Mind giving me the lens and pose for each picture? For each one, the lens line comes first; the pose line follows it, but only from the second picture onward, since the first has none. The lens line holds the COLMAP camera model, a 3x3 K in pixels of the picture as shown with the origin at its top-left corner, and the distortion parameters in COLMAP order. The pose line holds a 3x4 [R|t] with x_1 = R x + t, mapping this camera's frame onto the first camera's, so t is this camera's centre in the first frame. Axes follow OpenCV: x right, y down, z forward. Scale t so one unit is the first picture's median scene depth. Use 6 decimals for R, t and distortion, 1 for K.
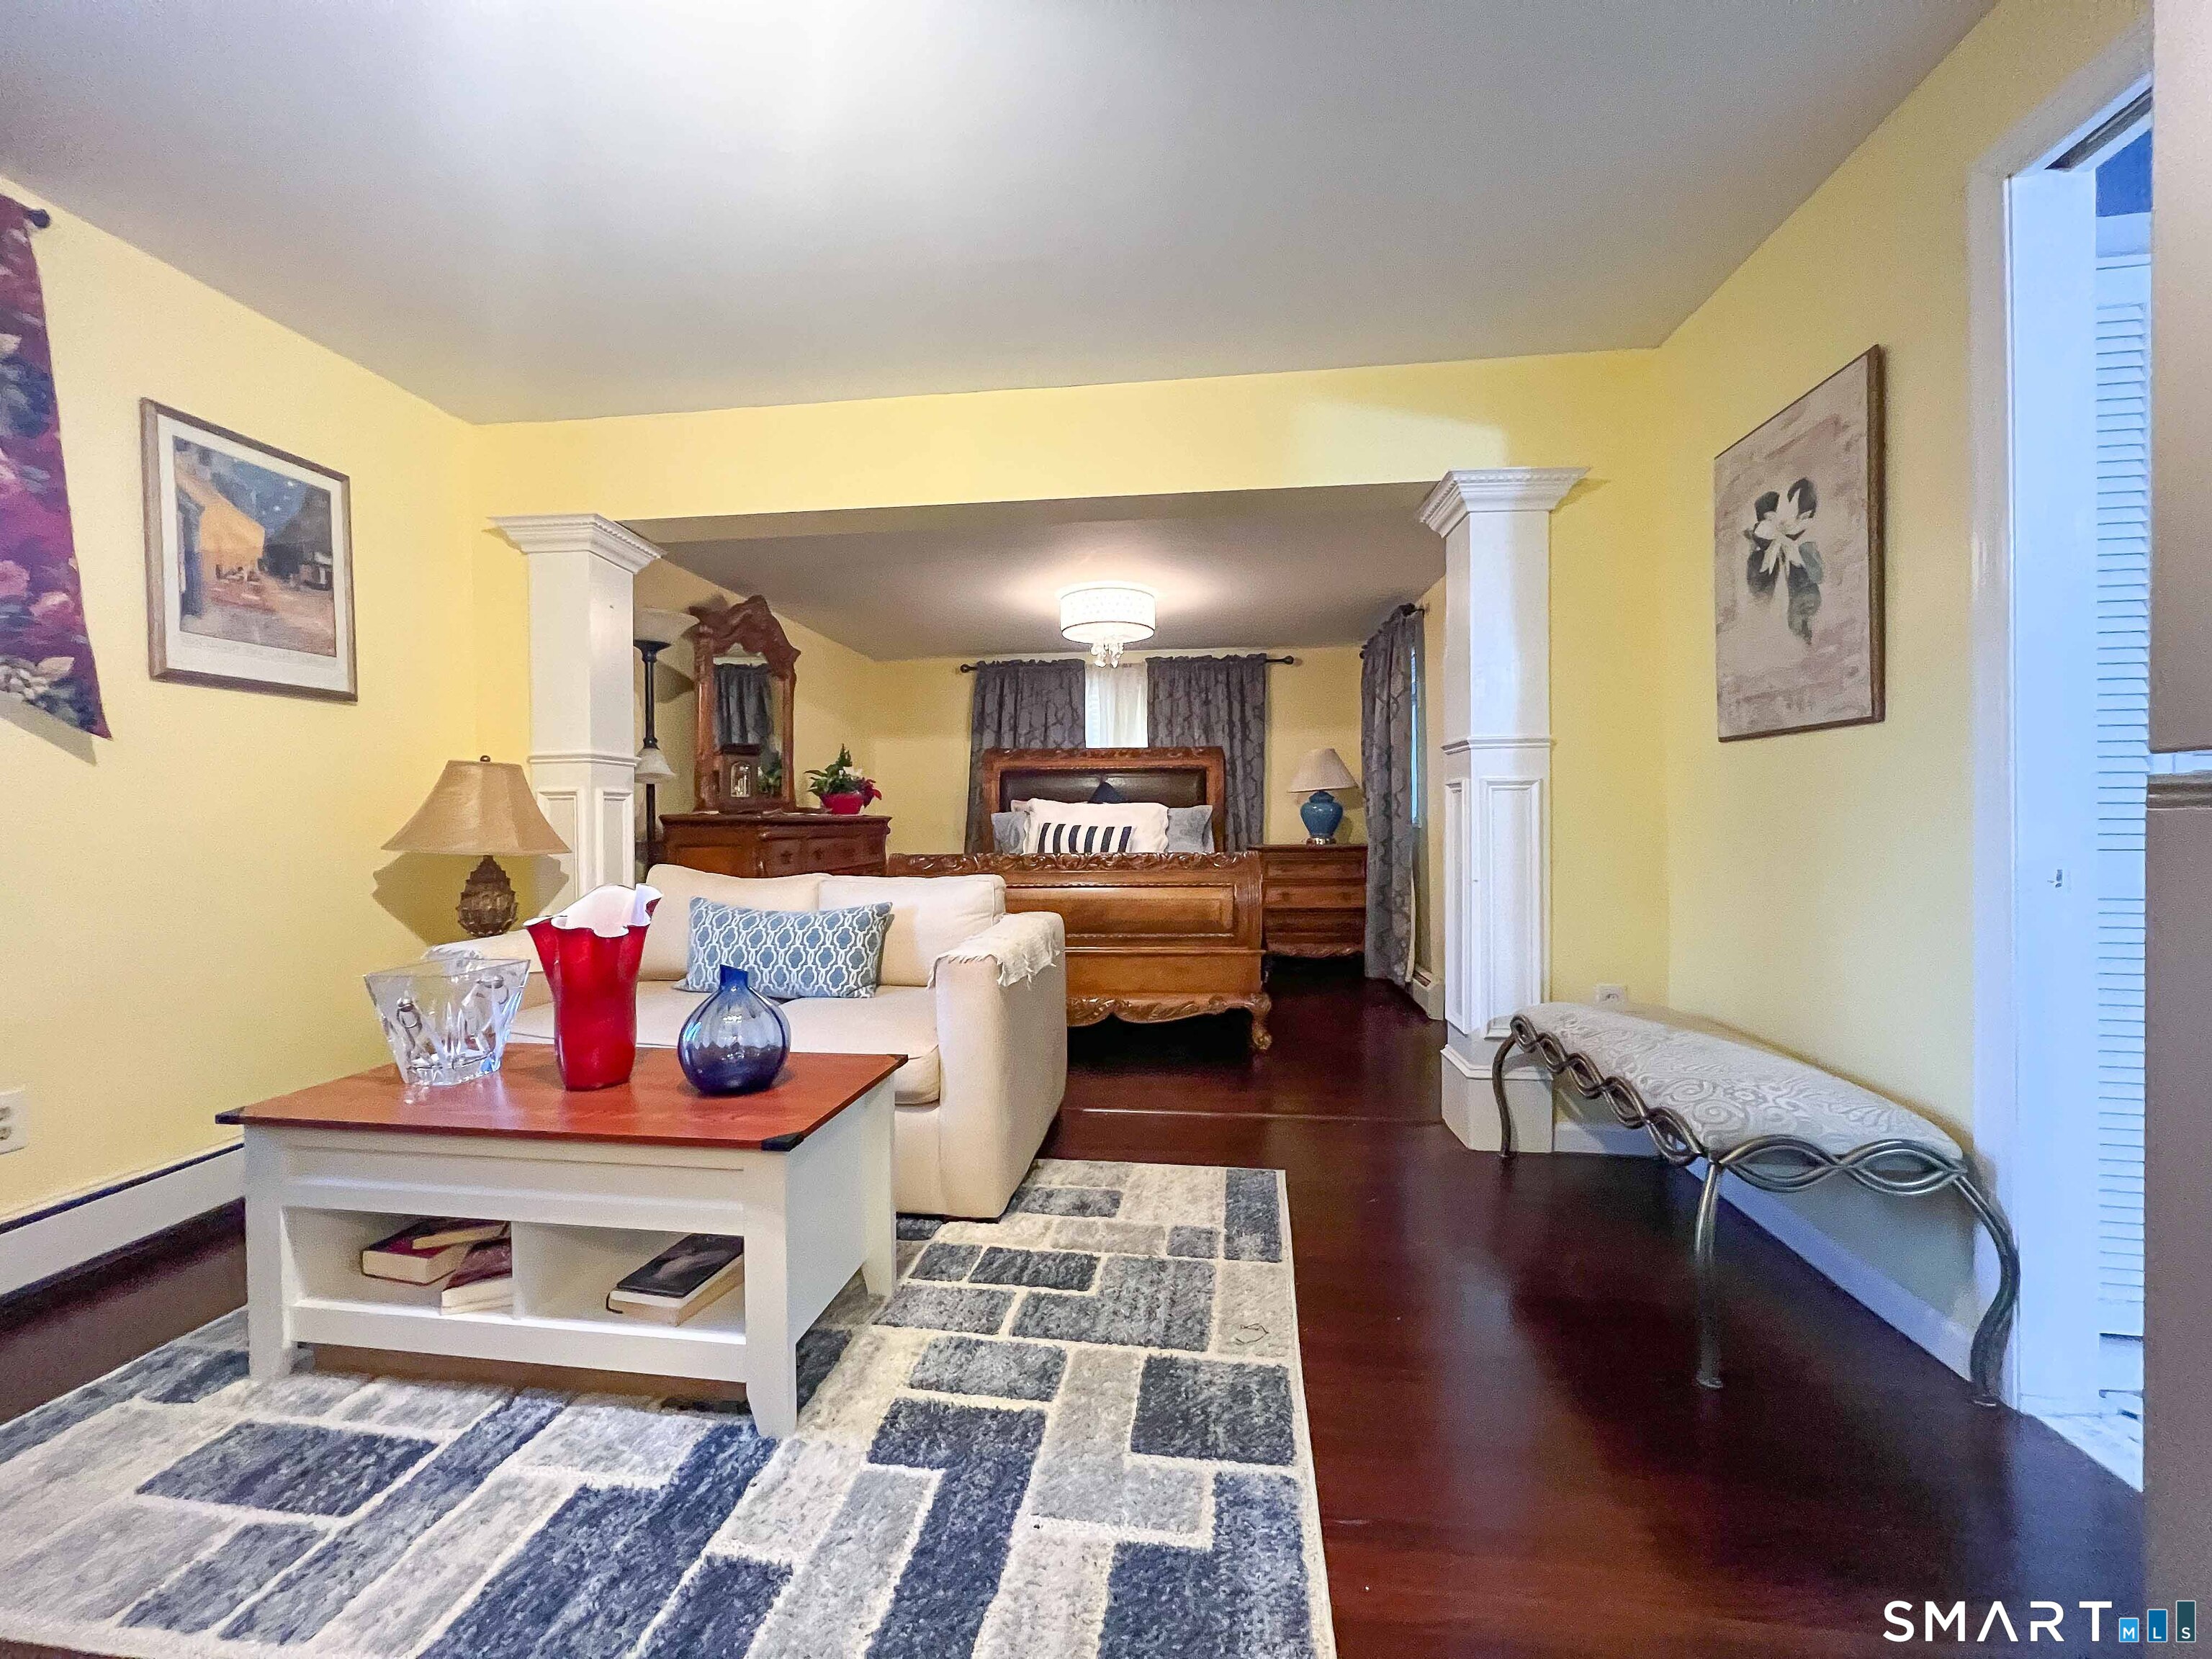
lens RADIAL K [[880.2, 0, 1101.7], [0, 880.2, 828.7], [0, 0, 1]] dist [-0.000959, 0.000092]
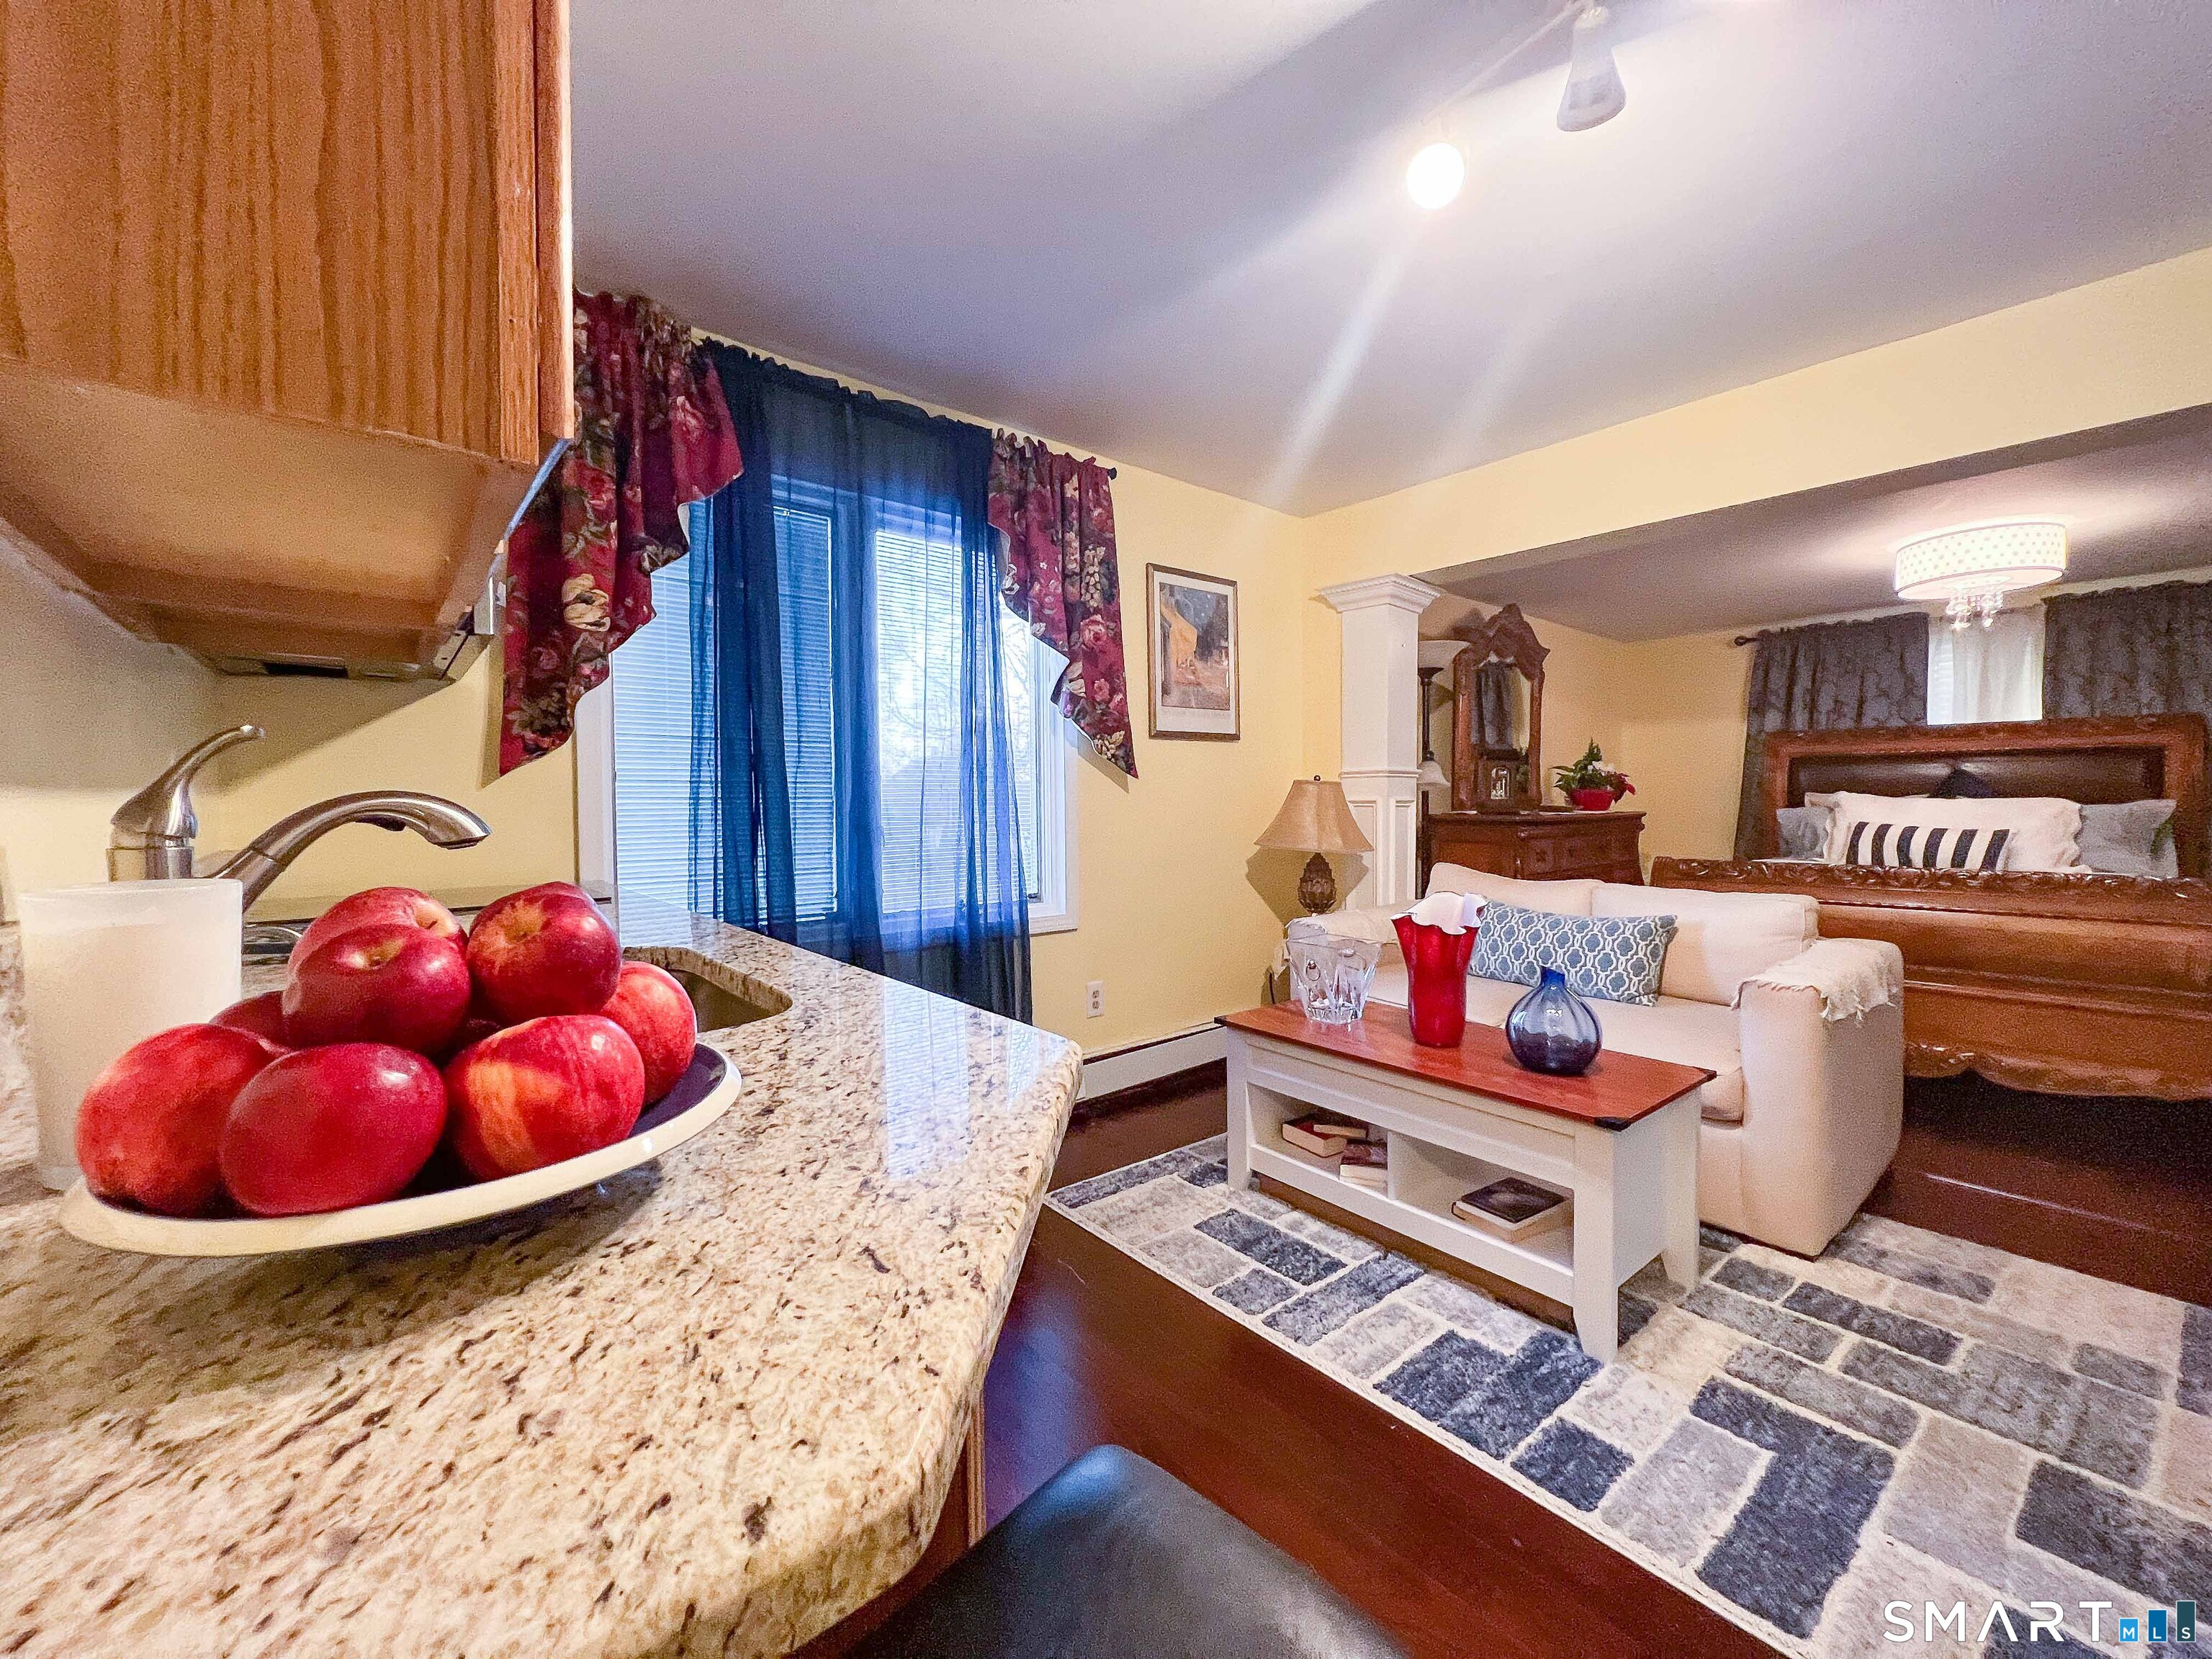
lens RADIAL K [[880.2, 0, 1102.9], [0, 880.2, 829.1], [0, 0, 1]] dist [-0.000959, 0.000092]
pose [[0.726670, 0.025936, -0.686497, -0.035040], [-0.007162, 0.999519, 0.030181, -0.054304], [0.686950, -0.017015, 0.726506, -0.242219]]
